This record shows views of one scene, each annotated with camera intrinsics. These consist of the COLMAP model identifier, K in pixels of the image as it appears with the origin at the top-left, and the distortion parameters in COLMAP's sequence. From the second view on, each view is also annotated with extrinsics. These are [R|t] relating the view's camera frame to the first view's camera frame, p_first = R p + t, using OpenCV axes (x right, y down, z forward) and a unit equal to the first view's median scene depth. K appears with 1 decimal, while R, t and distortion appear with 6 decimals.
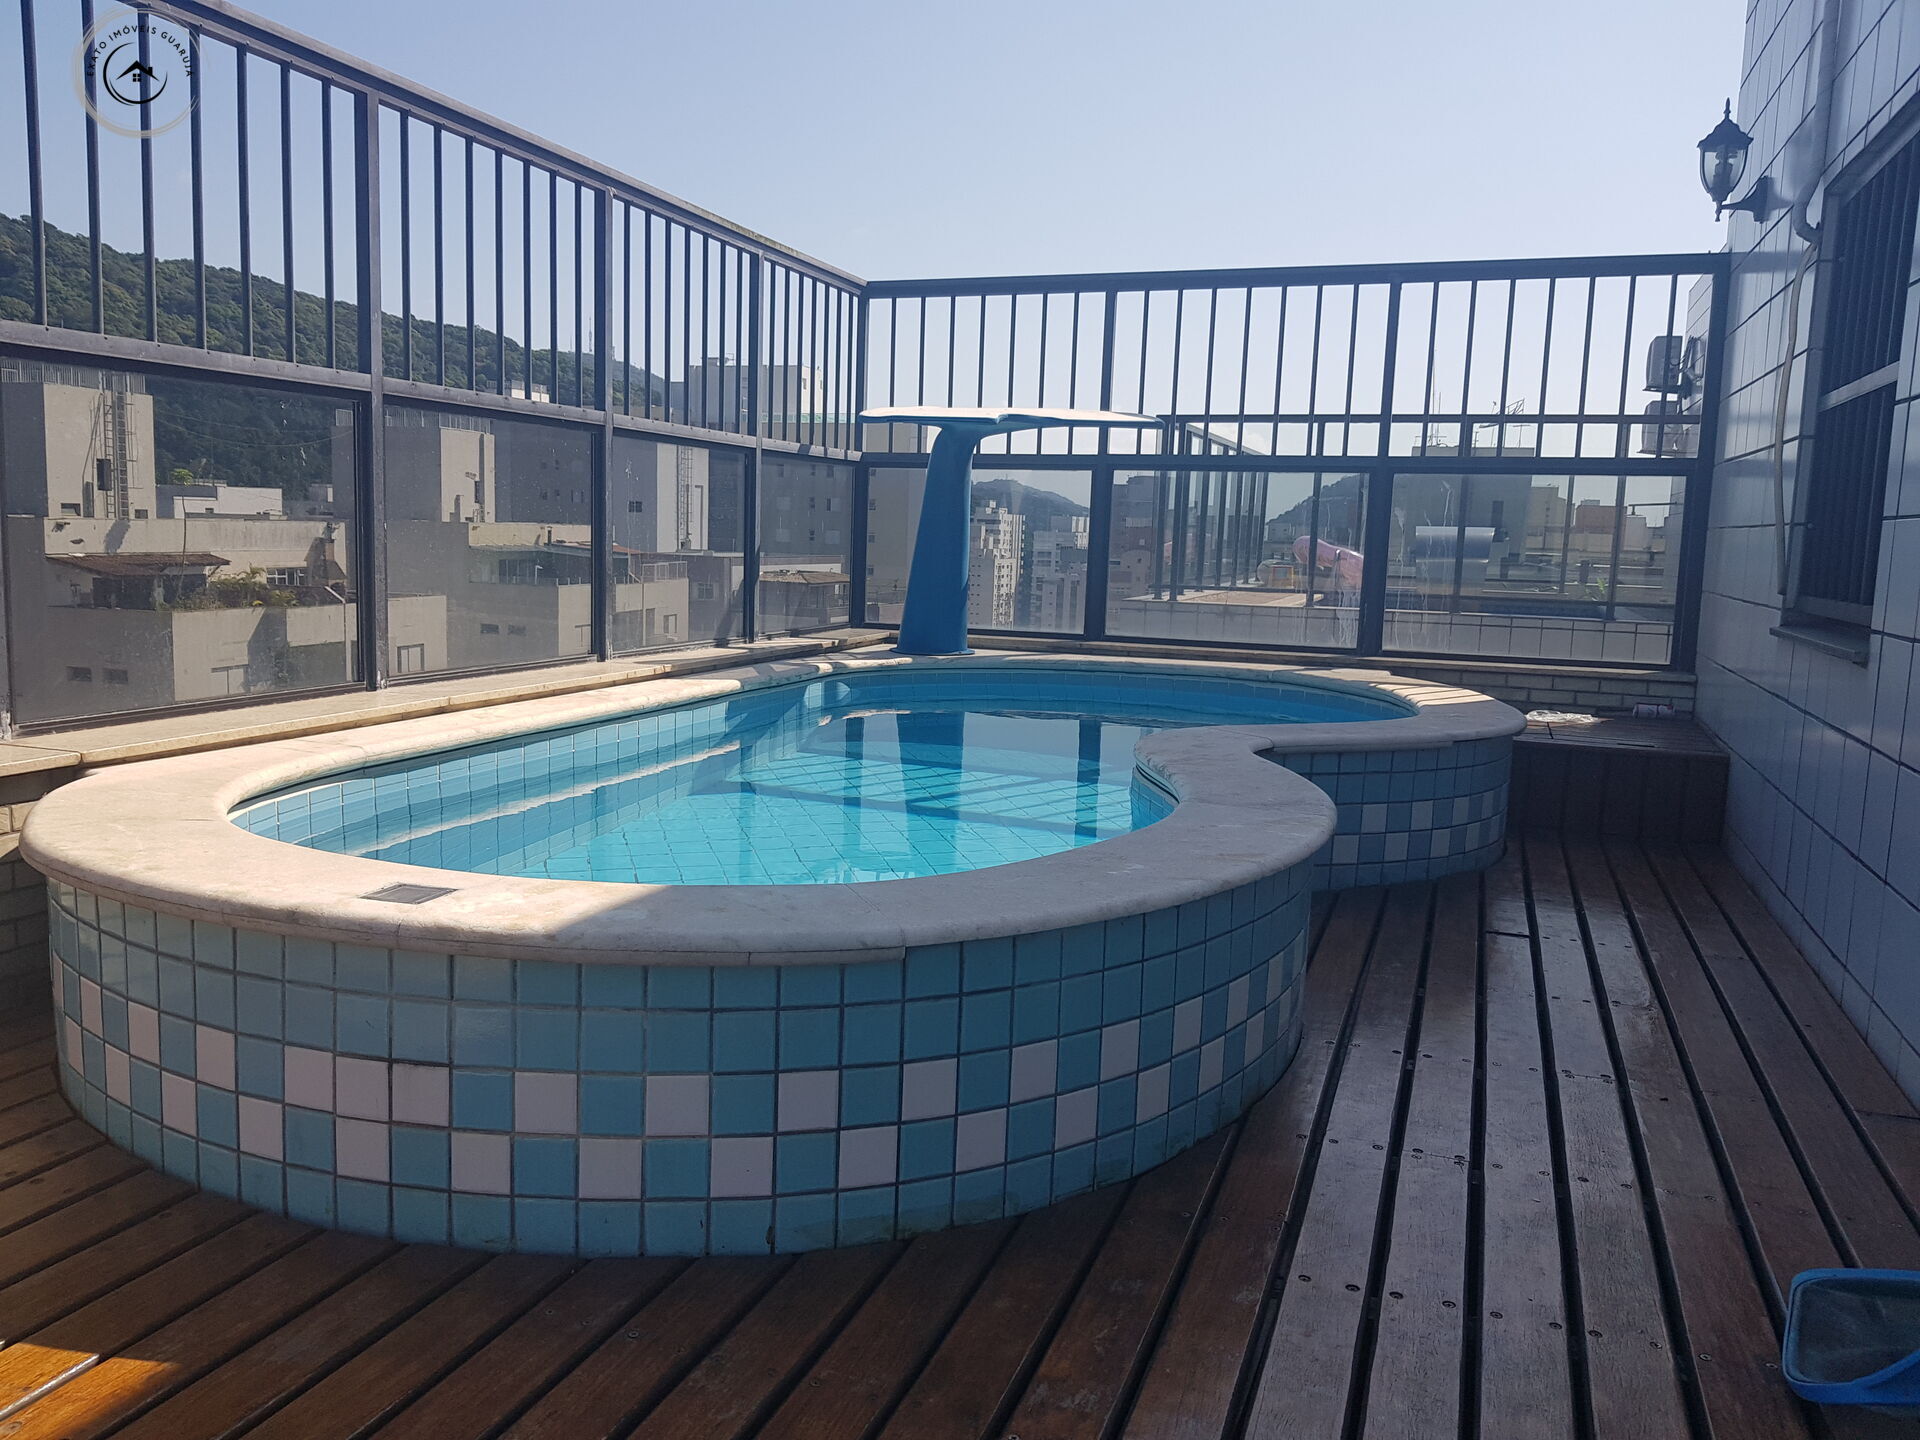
lens RADIAL K [[1501.1, 0, 887.6], [0, 1501.1, 725.3], [0, 0, 1]] dist [0.064991, -0.110370]
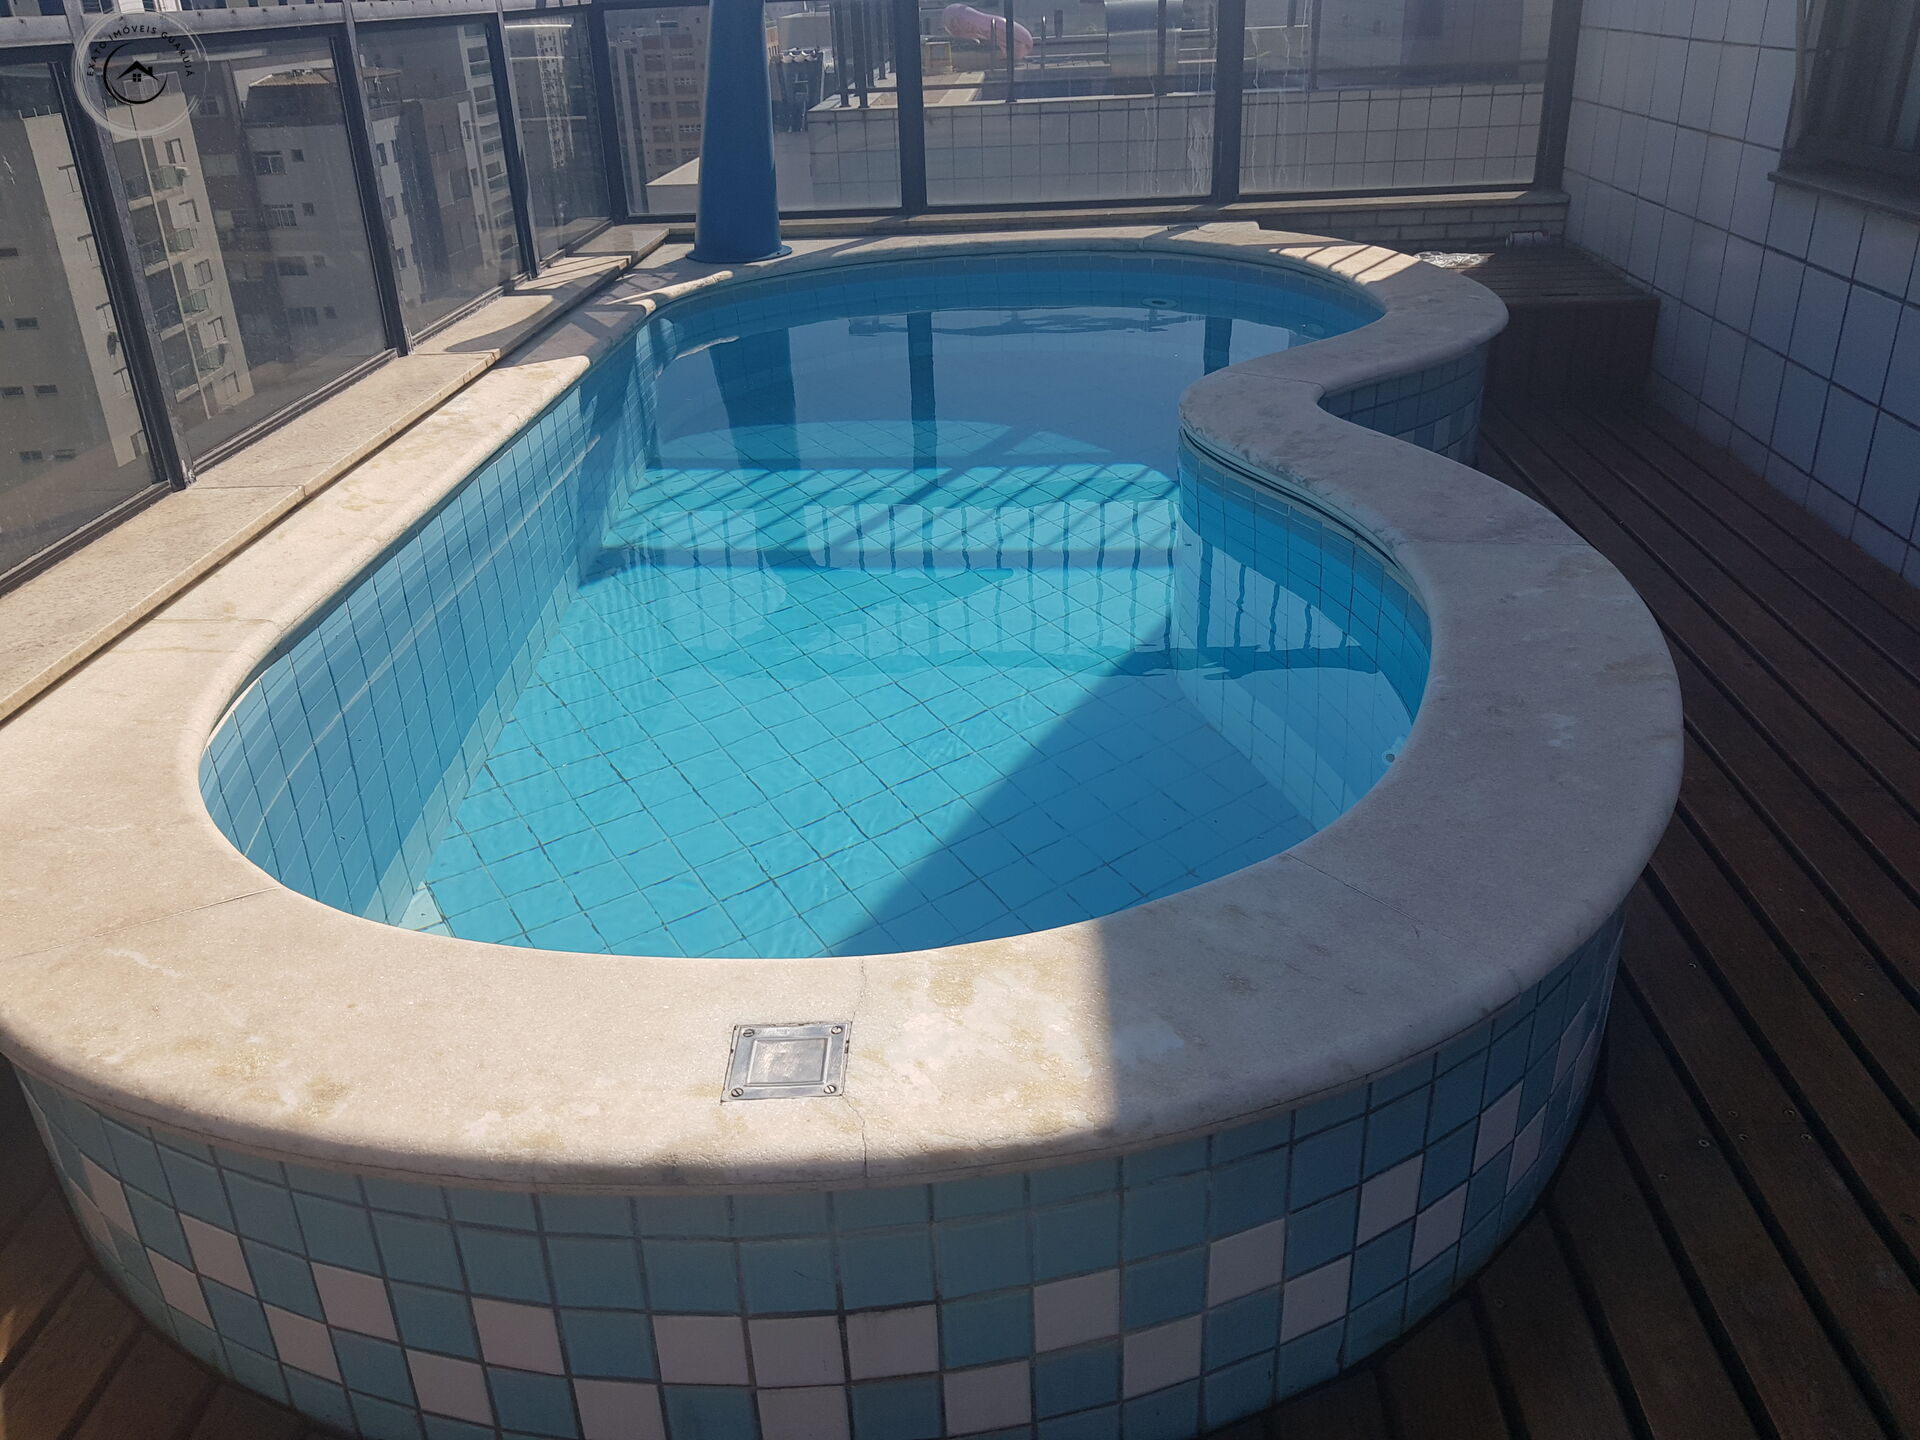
lens RADIAL K [[1501.1, 0, 901.9], [0, 1501.1, 697.2], [0, 0, 1]] dist [0.064991, -0.110370]
pose [[0.954721, -0.189730, 0.229153, -0.127124], [0.110567, 0.941364, 0.318760, -0.077067], [-0.276195, -0.278990, 0.919718, 0.142167]]
